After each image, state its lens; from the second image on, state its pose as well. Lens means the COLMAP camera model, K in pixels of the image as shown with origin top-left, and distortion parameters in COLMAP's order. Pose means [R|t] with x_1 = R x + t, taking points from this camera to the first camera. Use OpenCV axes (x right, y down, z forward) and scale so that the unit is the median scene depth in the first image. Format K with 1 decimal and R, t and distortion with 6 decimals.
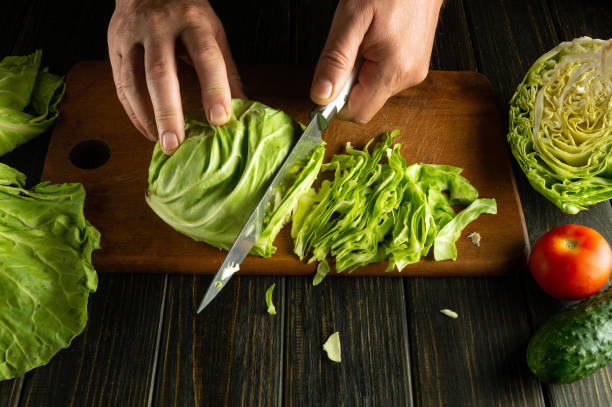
lens RADIAL K [[650.9, 0, 306.0], [0, 650.9, 203.5], [0, 0, 1]] dist [0.002313, 0.005471]
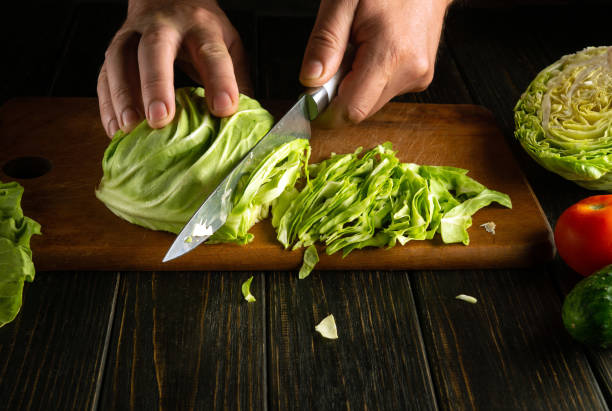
lens RADIAL K [[950.9, 0, 306.0], [0, 950.9, 205.5], [0, 0, 1]] dist [0.027486, 0.027302]
pose [[0.998586, -0.020384, 0.049102, -0.037798], [0.037871, 0.920946, -0.387847, 0.508233], [-0.037314, 0.389158, 0.920415, -0.139462]]
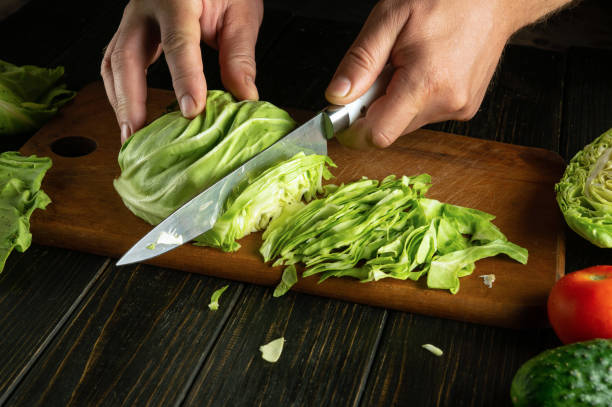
lens RADIAL K [[958.1, 0, 306.0], [0, 958.1, 203.5], [0, 0, 1]] dist [0.045711, -0.048477]
pose [[0.967847, 0.138648, -0.209878, 0.283455], [-0.211634, 0.899808, -0.381520, 0.467619], [0.135953, 0.413670, 0.900219, -0.106208]]
